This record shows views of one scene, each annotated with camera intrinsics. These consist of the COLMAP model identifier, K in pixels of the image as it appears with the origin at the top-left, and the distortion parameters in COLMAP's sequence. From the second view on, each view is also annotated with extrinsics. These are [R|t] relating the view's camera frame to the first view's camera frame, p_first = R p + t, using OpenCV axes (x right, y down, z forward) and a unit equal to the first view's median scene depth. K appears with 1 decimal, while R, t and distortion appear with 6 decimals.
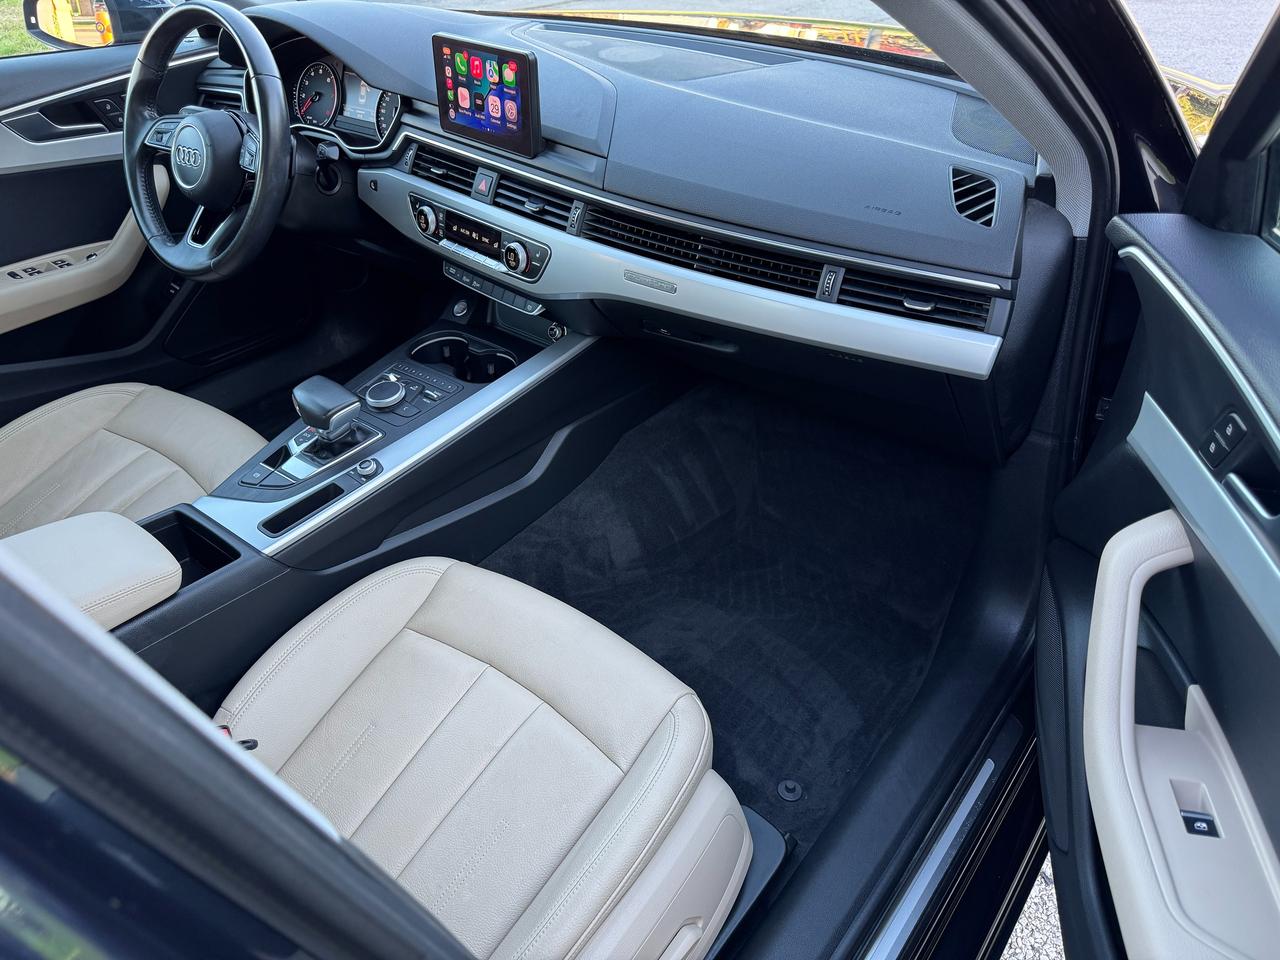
lens RADIAL K [[875.6, 0, 627.5], [0, 875.6, 479.9], [0, 0, 1]] dist [0.008005, -0.028569]
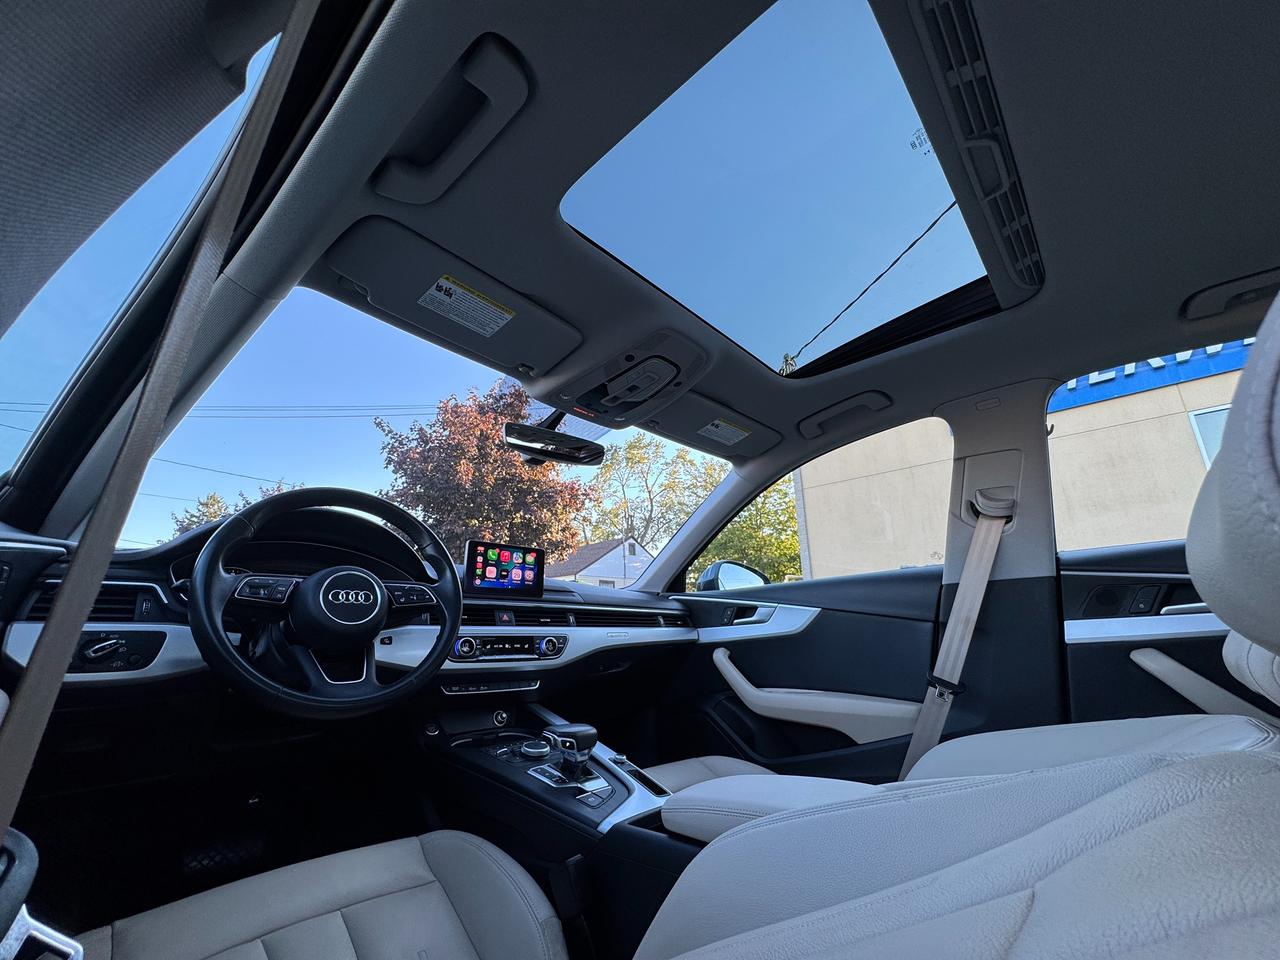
lens RADIAL K [[510.5, 0, 637.6], [0, 510.5, 498.6], [0, 0, 1]] dist [-0.002807, -0.000267]
pose [[0.090885, 0.264954, 0.959969, -1.223998], [0.576412, 0.772078, -0.267667, -0.102868], [-0.812089, 0.577664, -0.082552, 0.771828]]
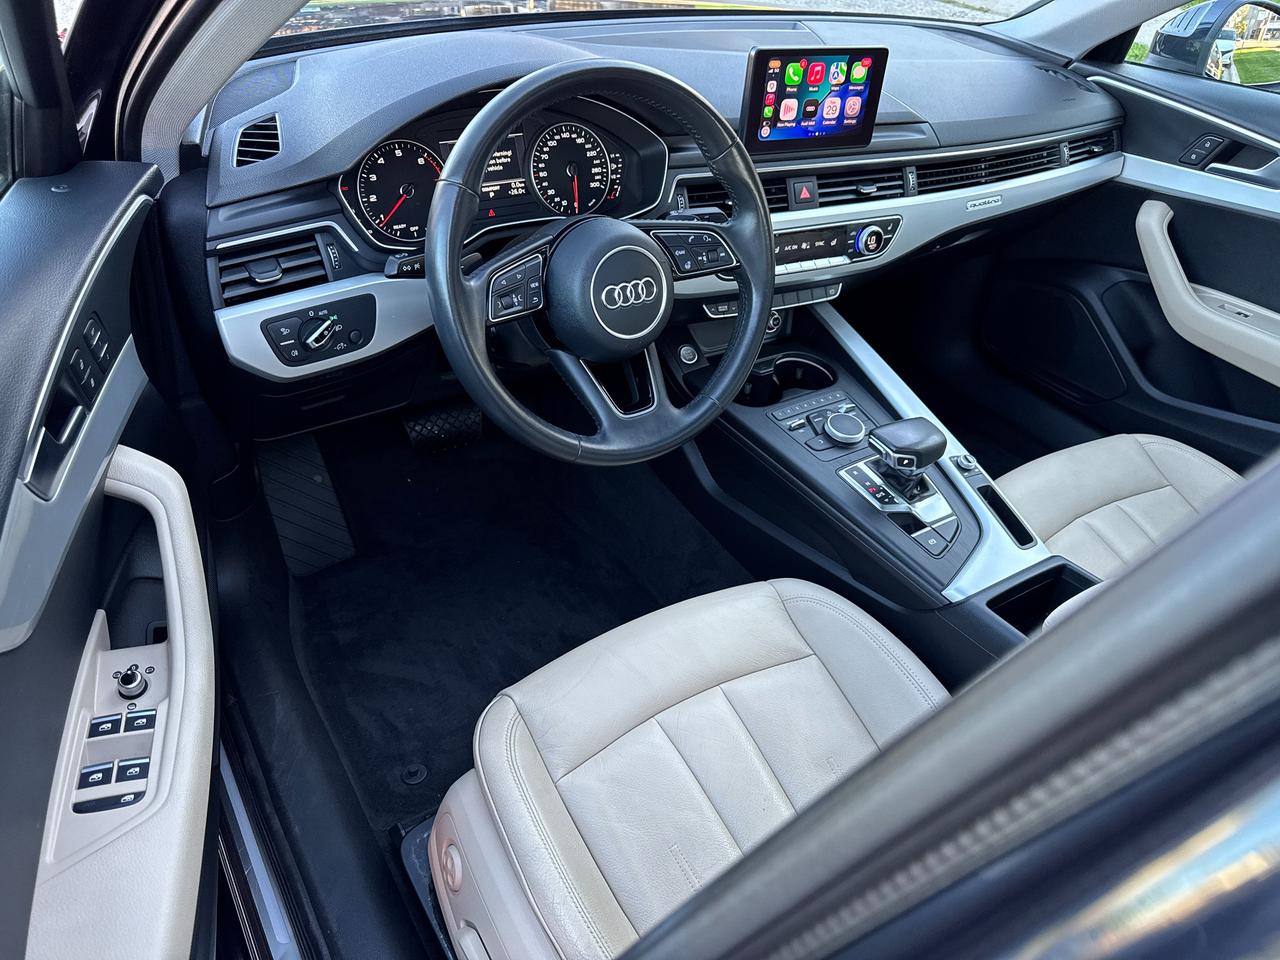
lens RADIAL K [[893.1, 0, 640.0], [0, 893.1, 480.0], [0, 0, 1]] dist [0.085157, -0.162480]
pose [[0.324853, -0.536672, 0.778752, -1.240847], [0.491692, 0.799219, 0.345669, -0.543647], [-0.807904, 0.270614, 0.523506, 0.741436]]
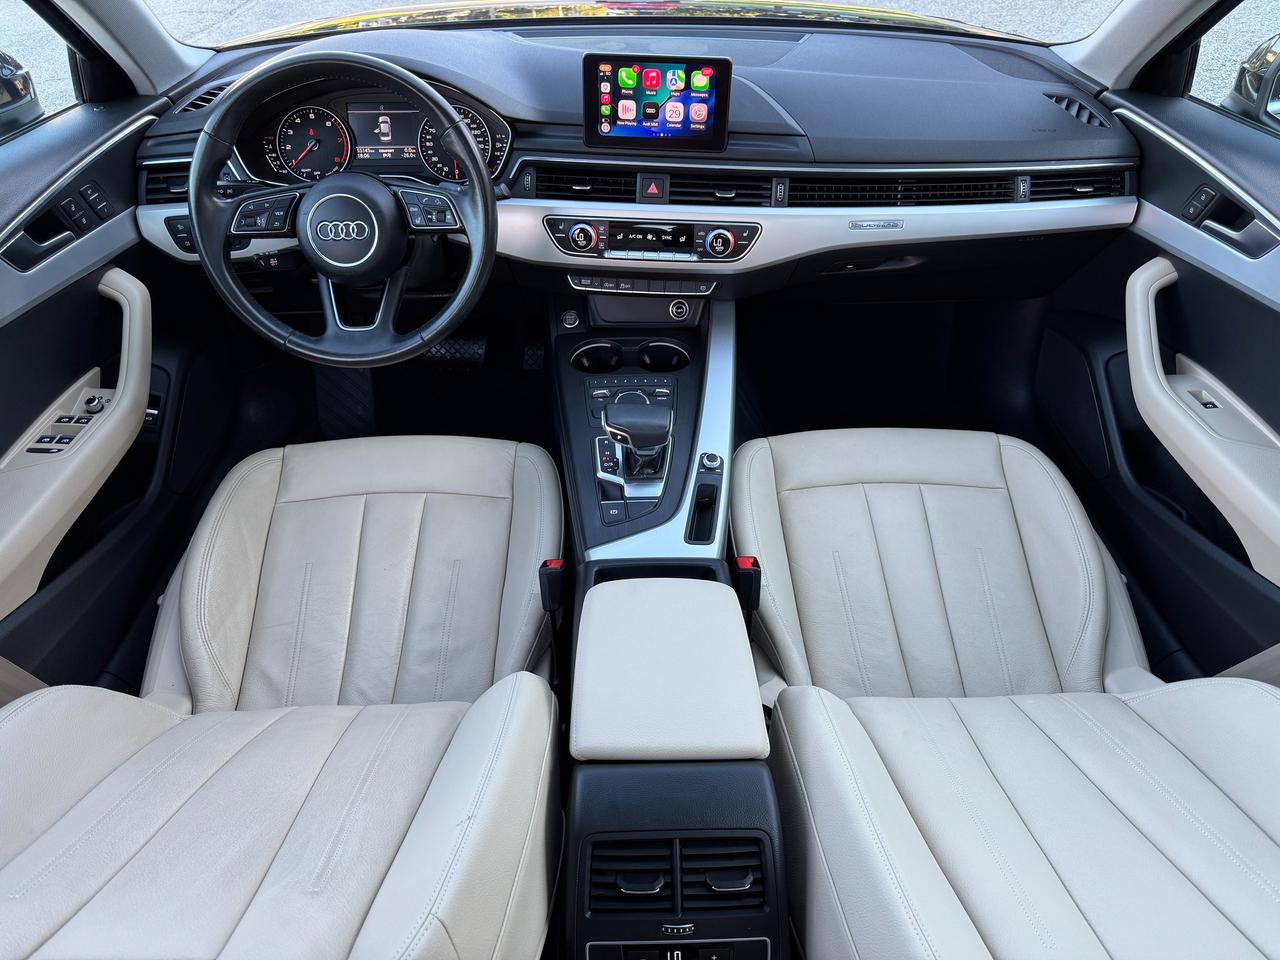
lens RADIAL K [[875.6, 0, 627.5], [0, 875.6, 479.9], [0, 0, 1]] dist [0.008005, -0.028569]
pose [[0.771867, -0.384211, 0.506560, -0.907615], [0.363832, 0.920321, 0.143650, -0.181852], [-0.521390, 0.073424, 0.850154, 0.141150]]
